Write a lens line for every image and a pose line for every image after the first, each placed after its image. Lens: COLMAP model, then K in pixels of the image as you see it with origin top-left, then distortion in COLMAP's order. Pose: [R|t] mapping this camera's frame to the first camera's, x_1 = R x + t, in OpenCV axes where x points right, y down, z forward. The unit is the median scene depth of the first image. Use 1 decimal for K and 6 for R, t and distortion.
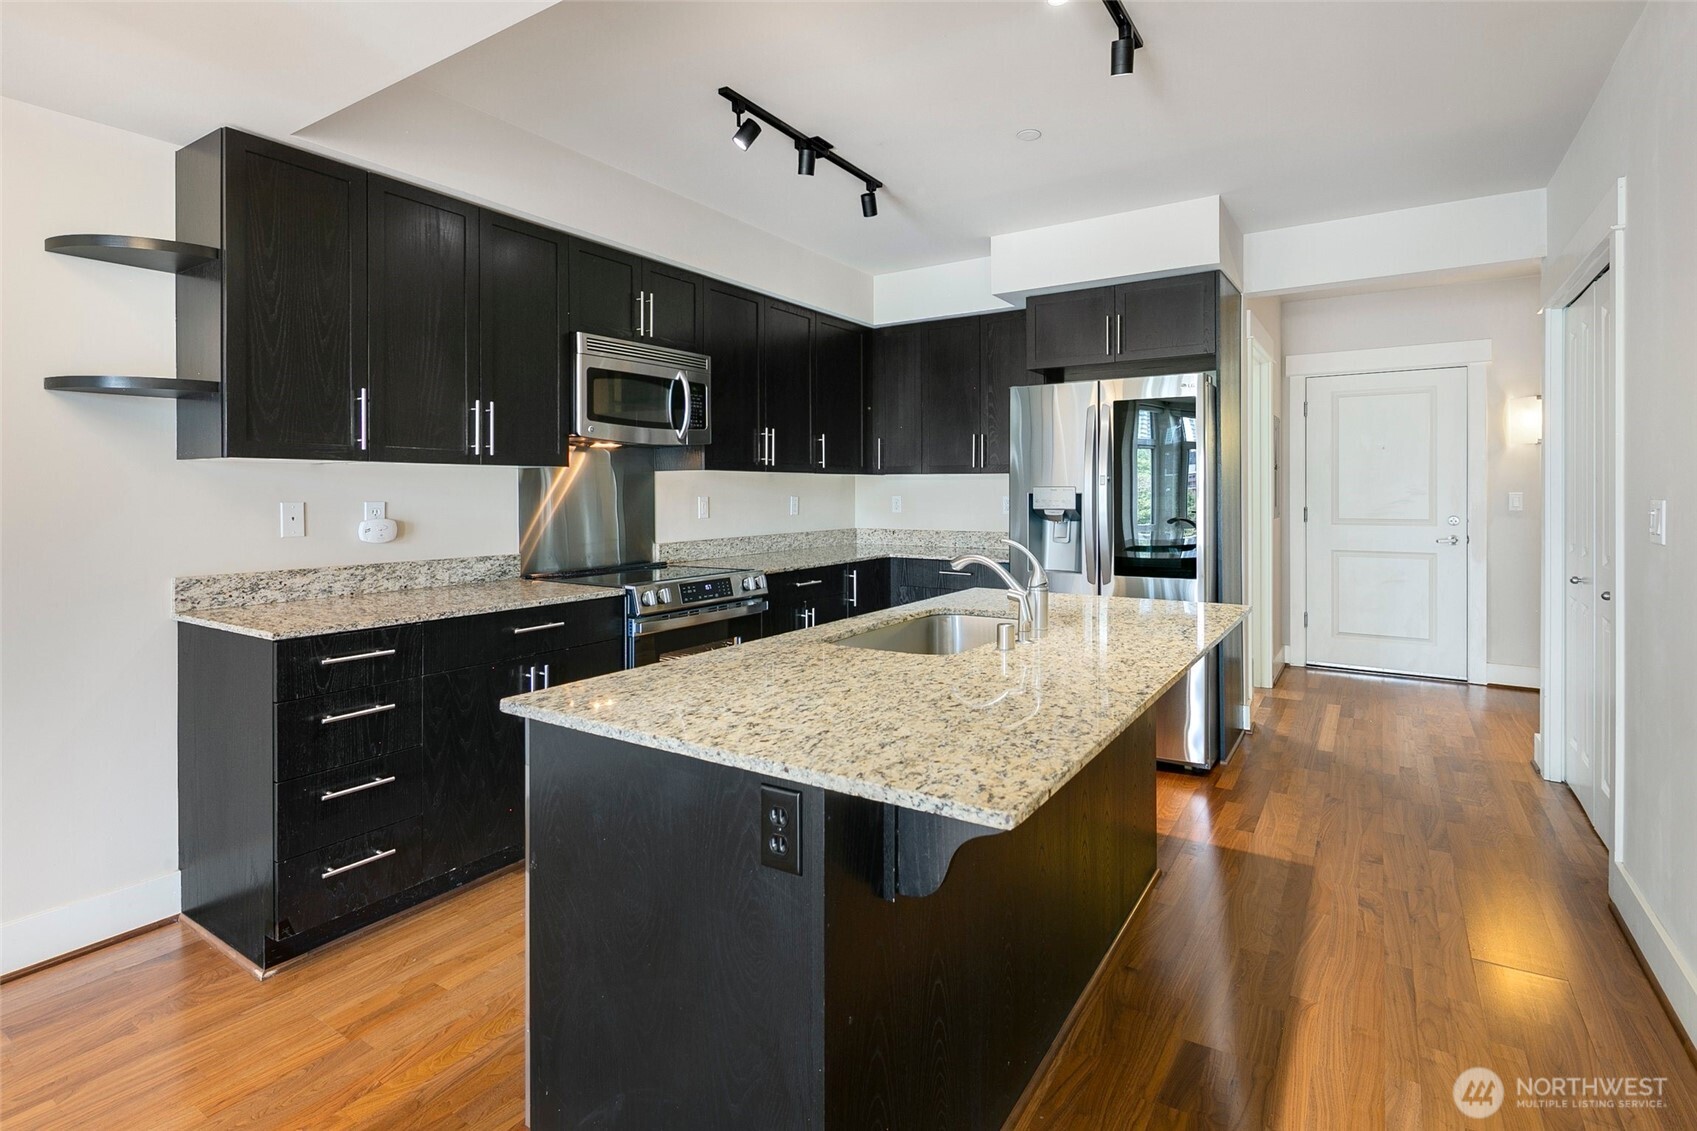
lens RADIAL K [[823.6, 0, 863.9], [0, 823.6, 499.0], [0, 0, 1]] dist [0.009572, -0.007182]
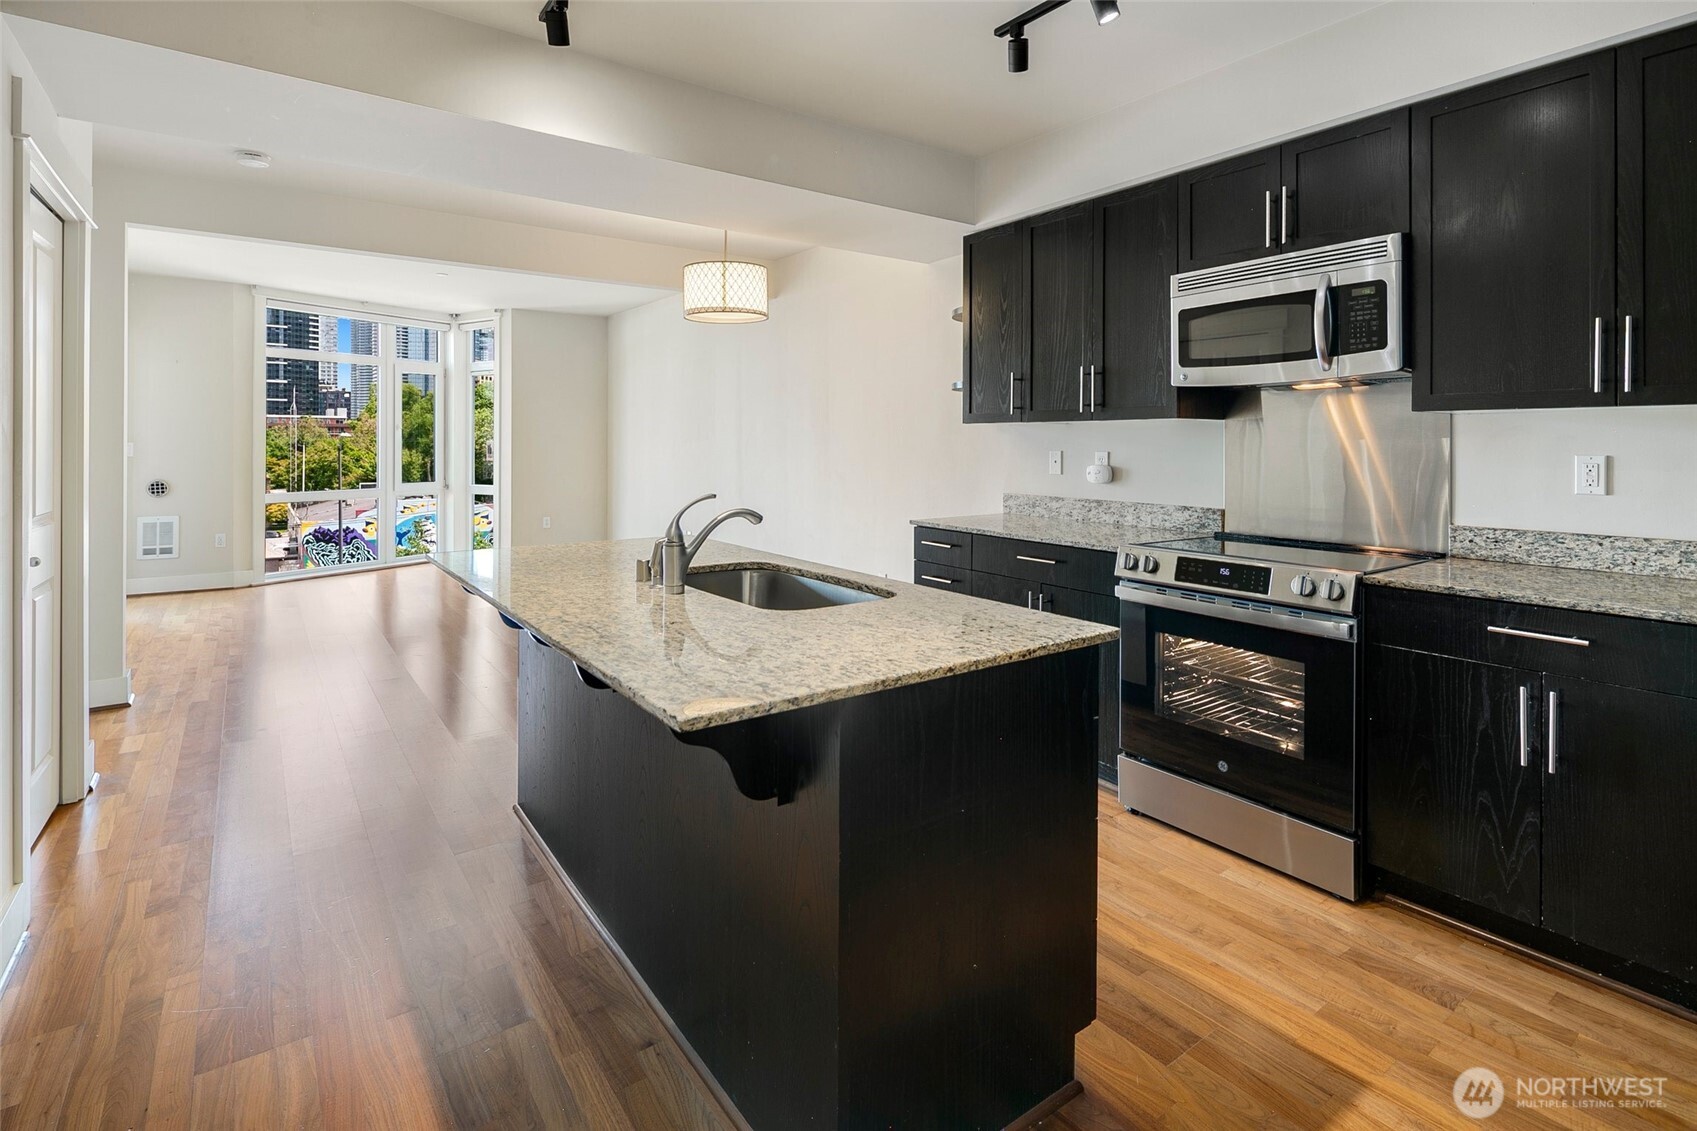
lens RADIAL K [[823.6, 0, 829.6], [0, 823.6, 428.2], [0, 0, 1]] dist [0.009572, -0.007182]
pose [[-0.393035, -0.020406, -0.919297, 0.637141], [-0.008423, 0.999792, -0.018592, -0.005057], [0.919485, 0.000436, -0.393125, 0.945278]]
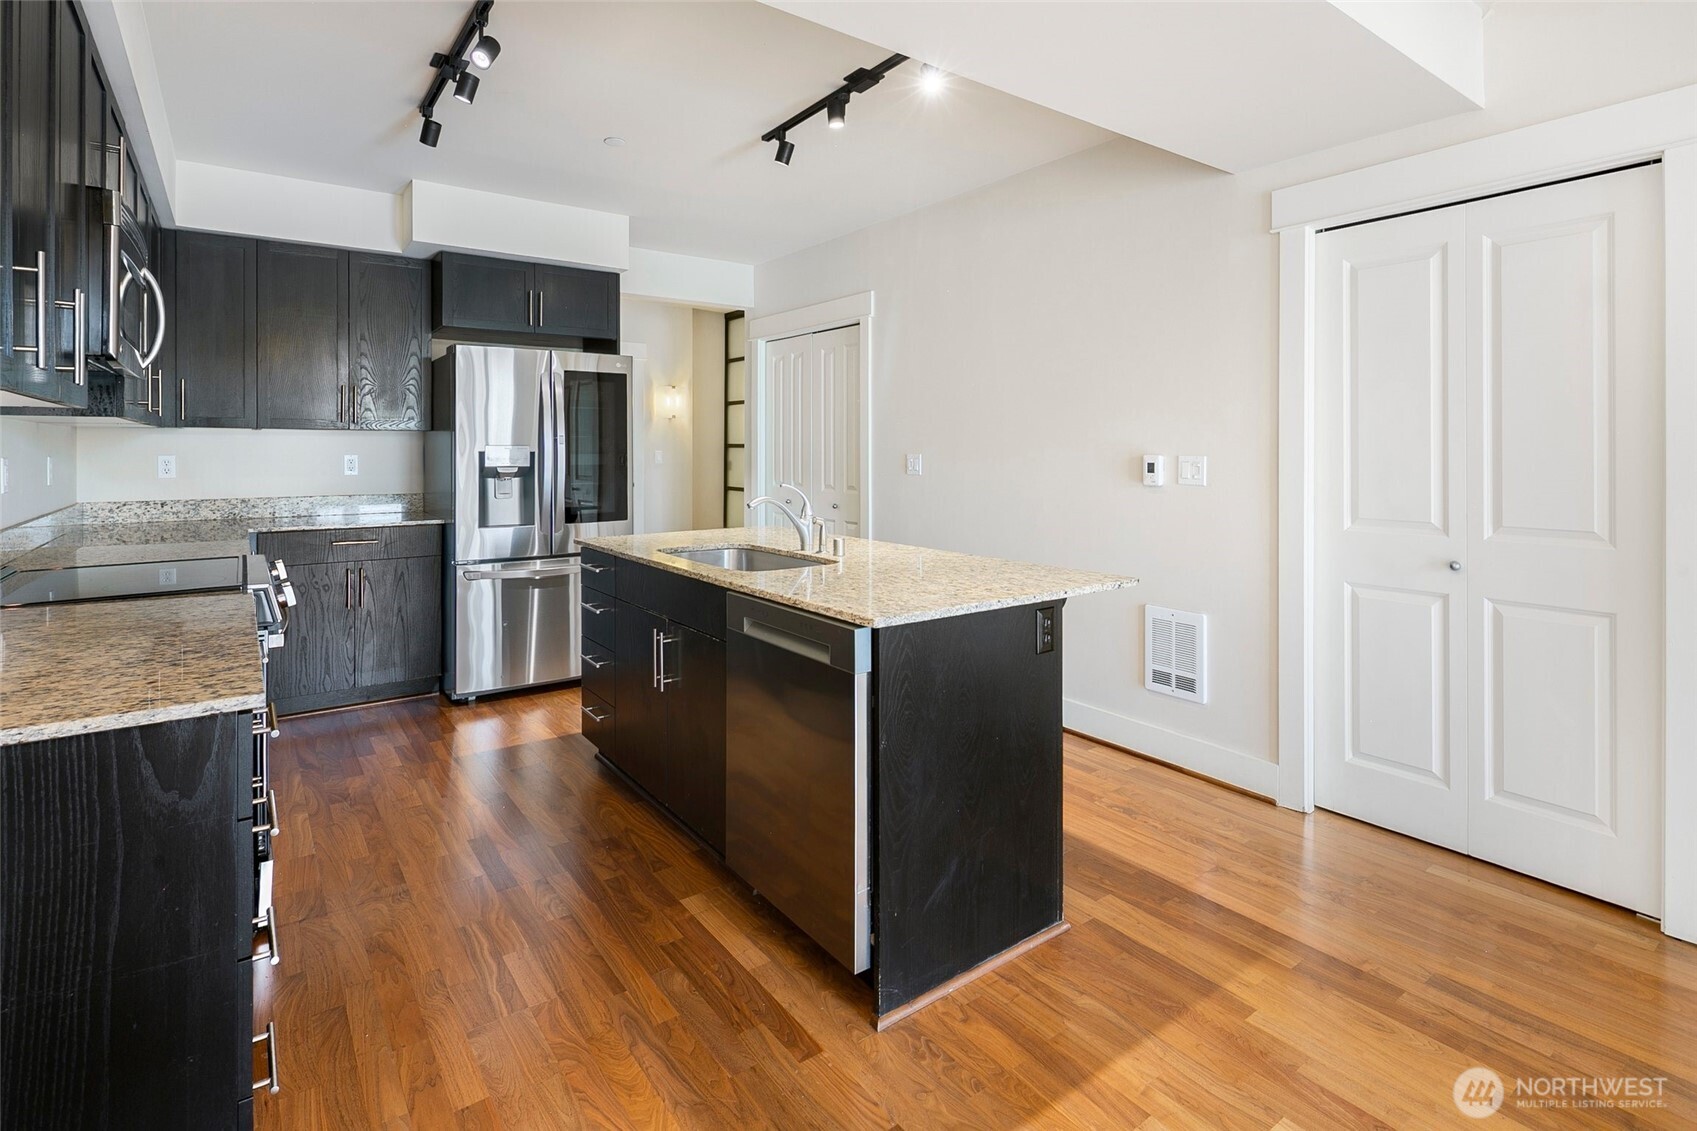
lens RADIAL K [[823.6, 0, 843.9], [0, 823.6, 445.3], [0, 0, 1]] dist [0.009572, -0.007182]
pose [[0.374044, 0.005678, 0.927393, -0.667055], [0.006356, 0.999942, -0.008686, -0.003417], [-0.927389, 0.009144, 0.373987, 0.241247]]
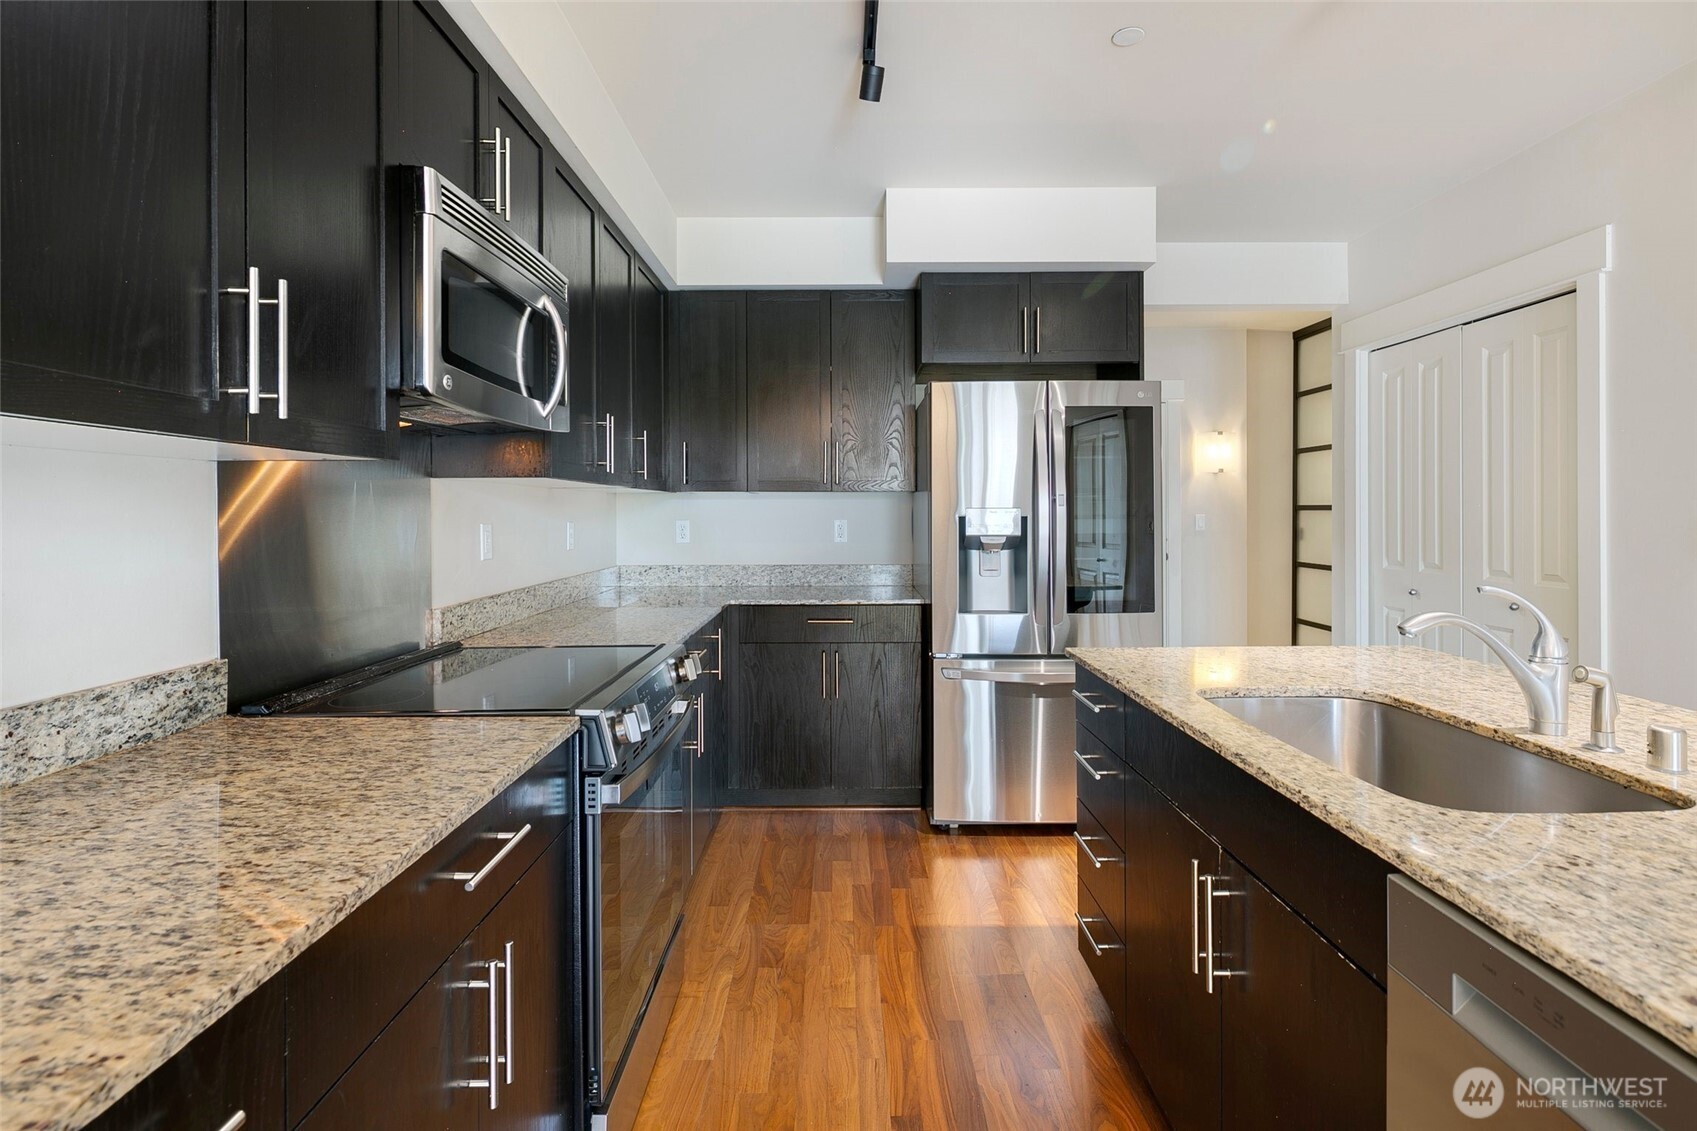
lens RADIAL K [[823.6, 0, 854.3], [0, 823.6, 519.3], [0, 0, 1]] dist [0.009572, -0.007182]
pose [[0.842264, -0.004849, 0.539043, -0.366728], [0.006378, 0.999979, -0.000972, -0.004383], [-0.539027, 0.004256, 0.842278, 0.449484]]
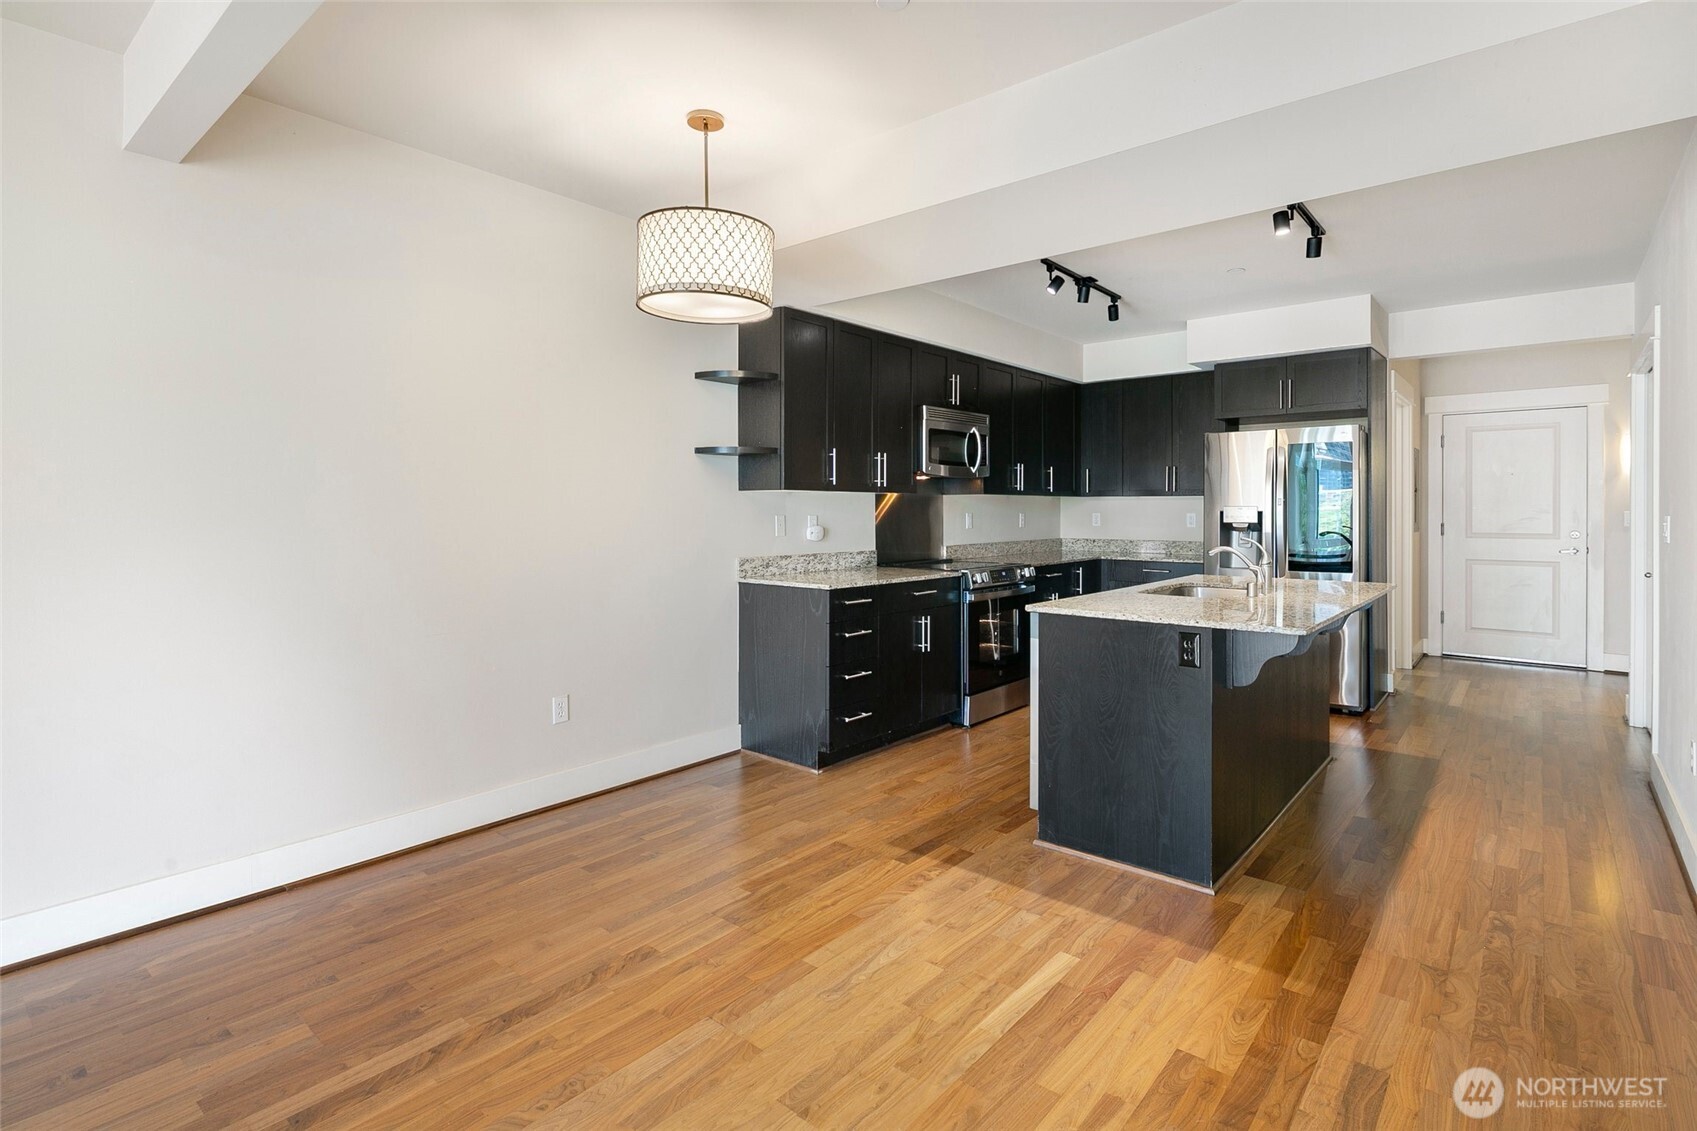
lens RADIAL K [[823.6, 0, 865.3], [0, 823.6, 514.6], [0, 0, 1]] dist [0.009572, -0.007182]
pose [[0.991914, 0.002942, -0.126874, -0.242501], [-0.003304, 0.999991, -0.002638, 0.005195], [0.126865, 0.003036, 0.991915, -0.498113]]
